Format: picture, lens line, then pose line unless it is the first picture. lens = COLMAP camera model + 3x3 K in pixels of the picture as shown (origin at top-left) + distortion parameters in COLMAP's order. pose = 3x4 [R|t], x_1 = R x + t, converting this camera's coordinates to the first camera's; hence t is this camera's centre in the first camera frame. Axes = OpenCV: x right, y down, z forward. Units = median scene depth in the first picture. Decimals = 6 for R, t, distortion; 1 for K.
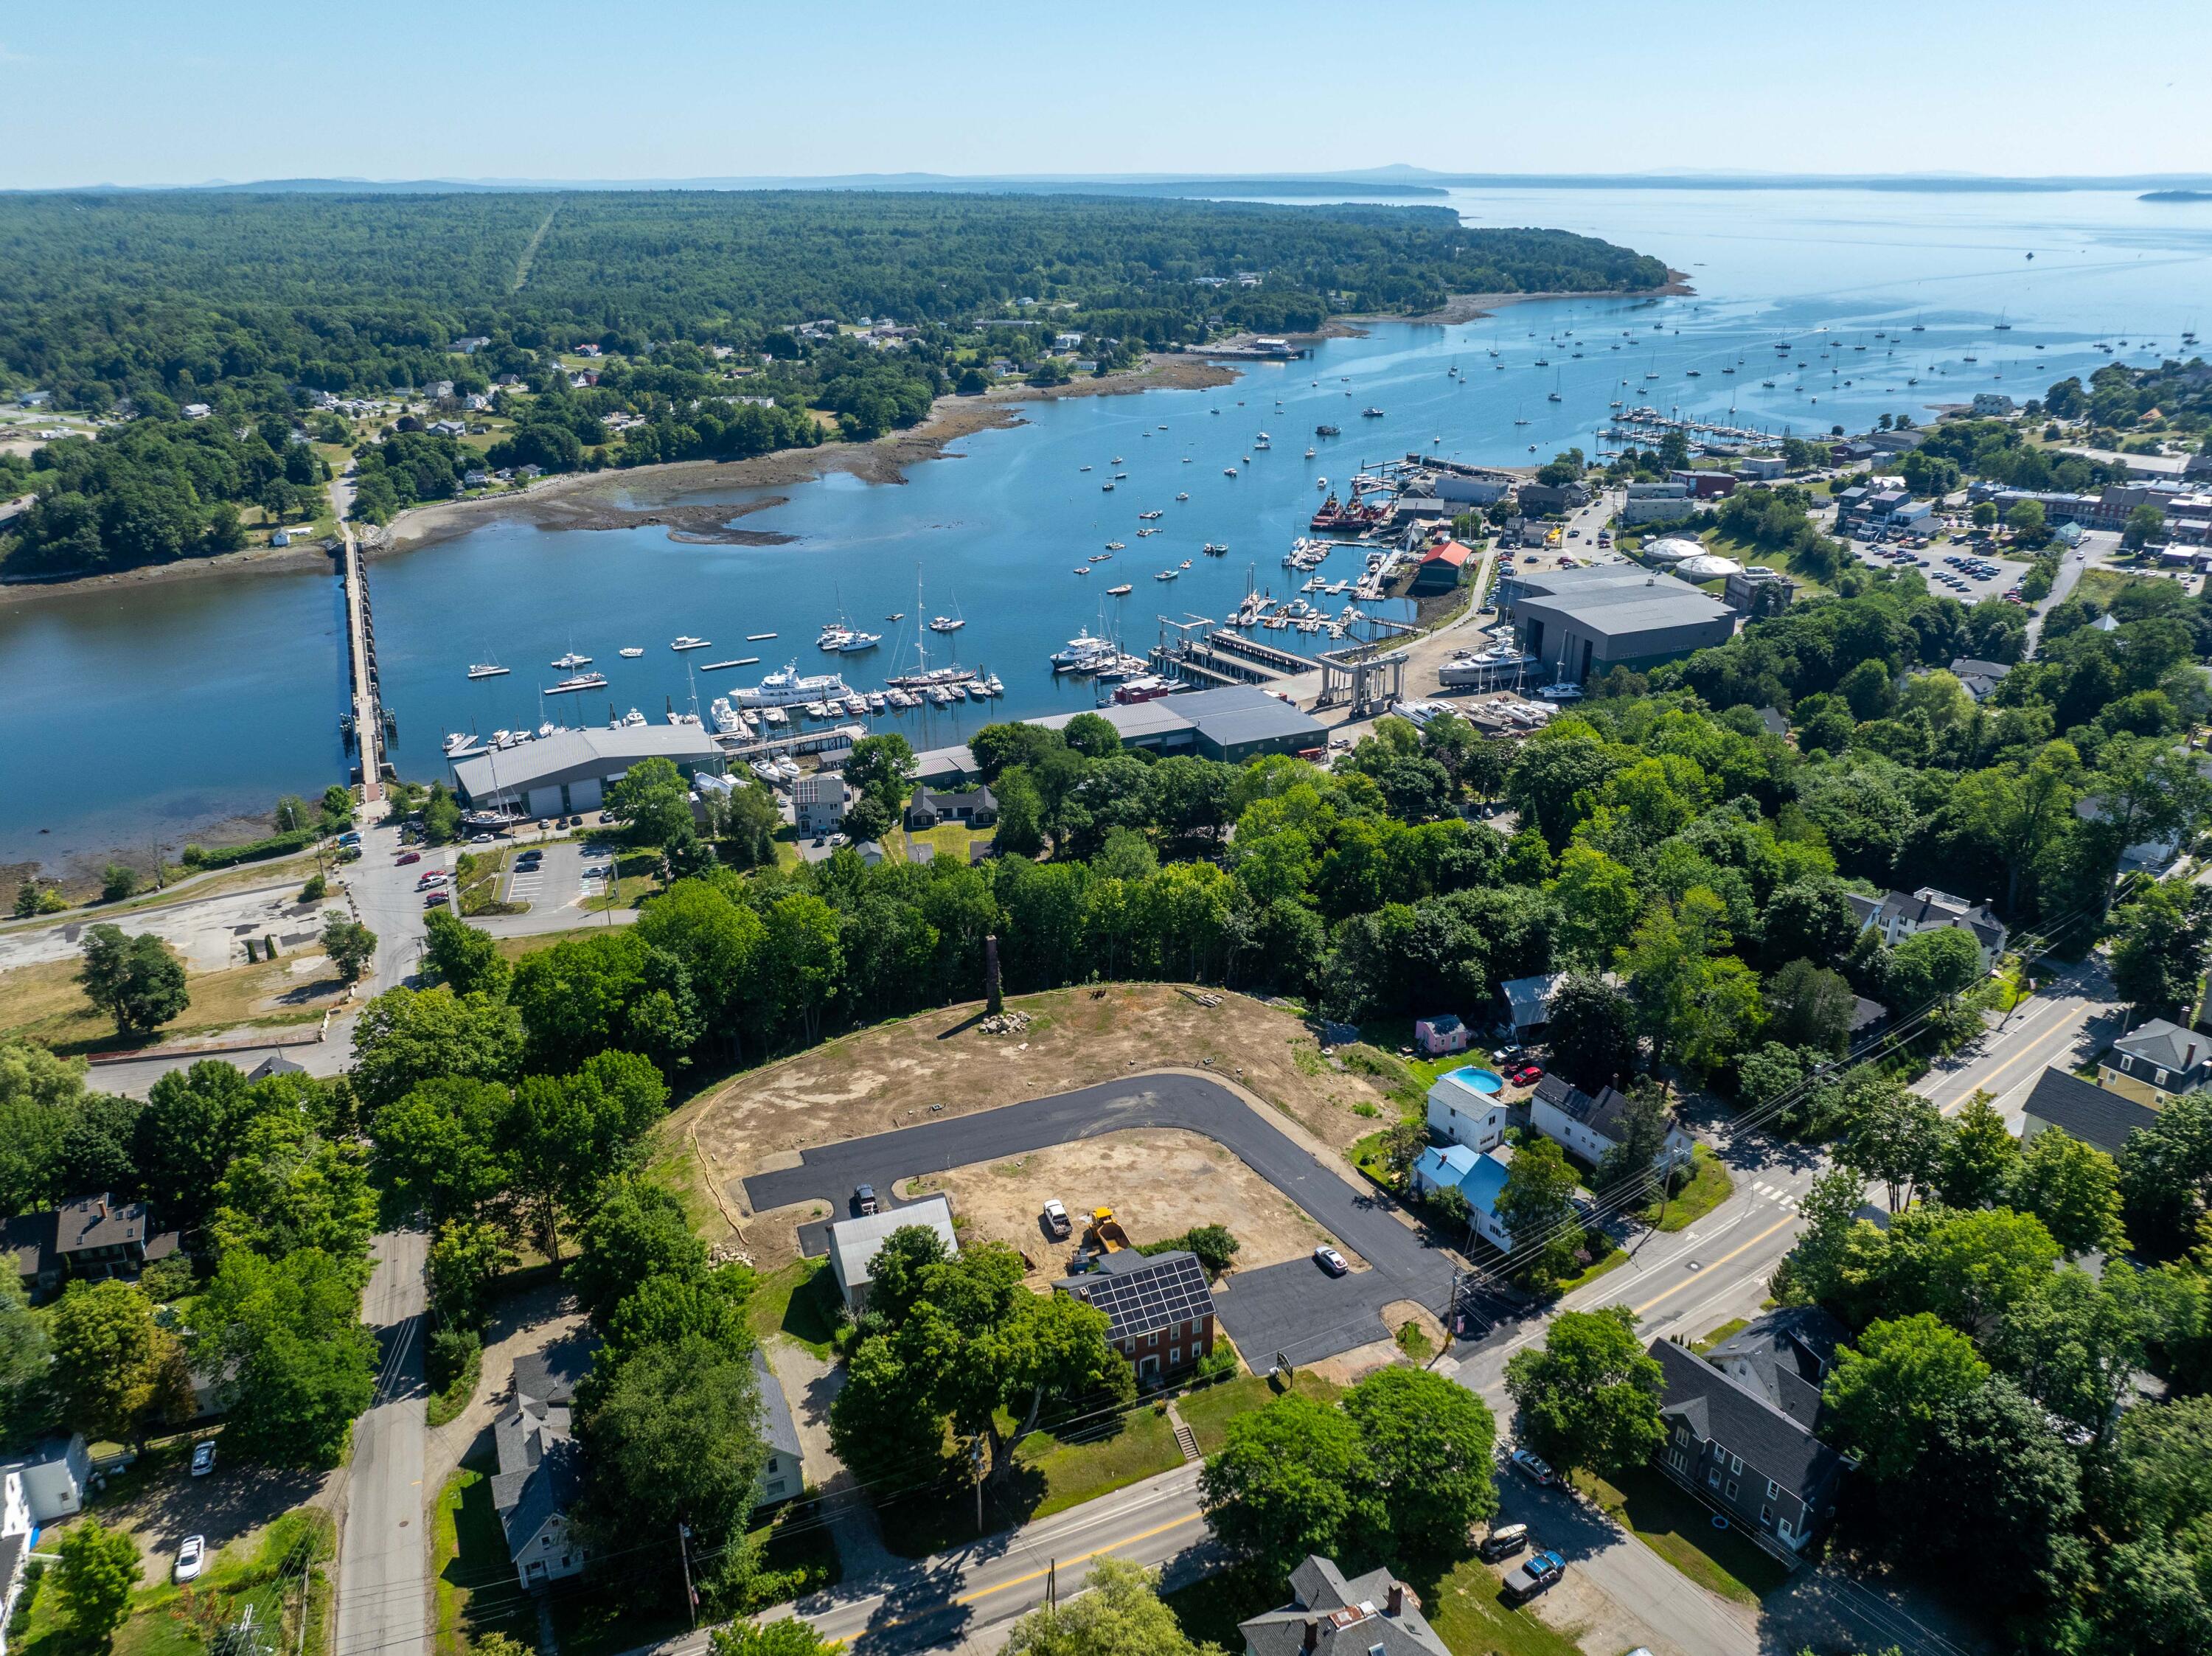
lens RADIAL K [[1611.9, 0, 1106.0], [0, 1611.9, 828.0], [0, 0, 1]] dist [-0.016355, -0.045192]
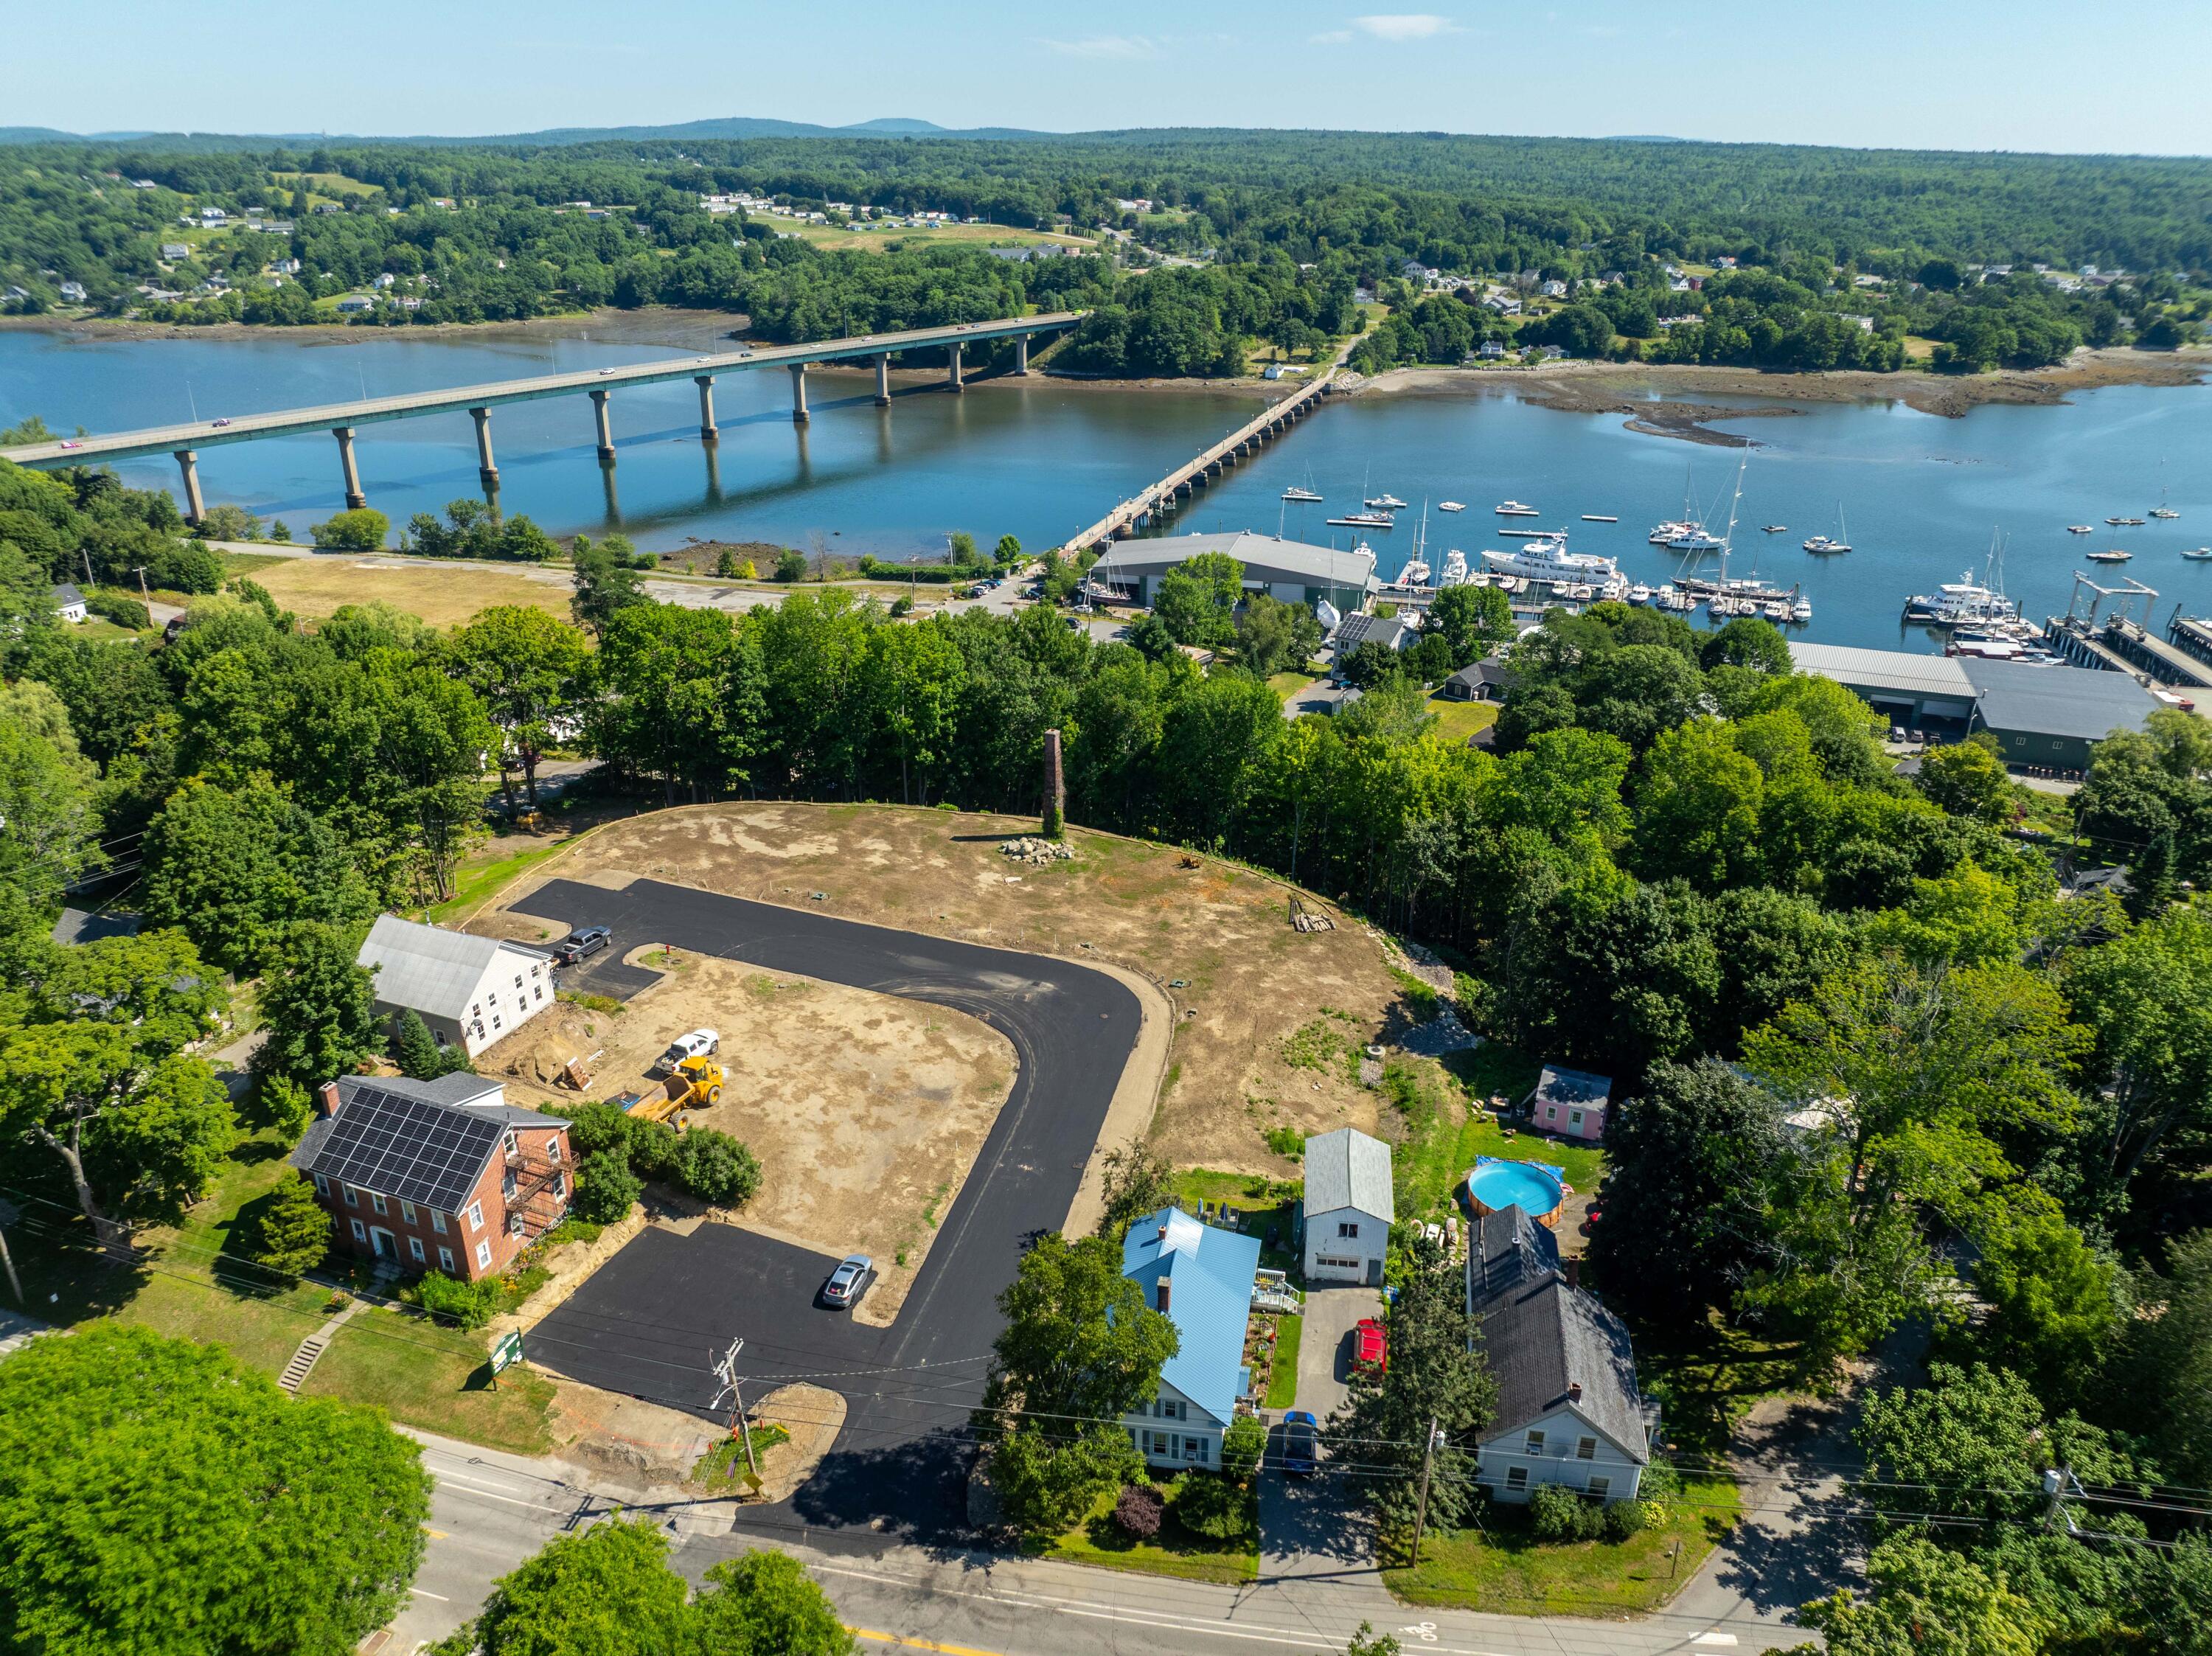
lens RADIAL K [[1557.8, 0, 1105.0], [0, 1557.8, 830.4], [0, 0, 1]] dist [-0.028595, -0.015794]
pose [[0.725962, 0.291742, -0.622788, 0.175820], [-0.271657, 0.953569, 0.130034, 0.005873], [0.631808, 0.074785, 0.771509, 0.213702]]
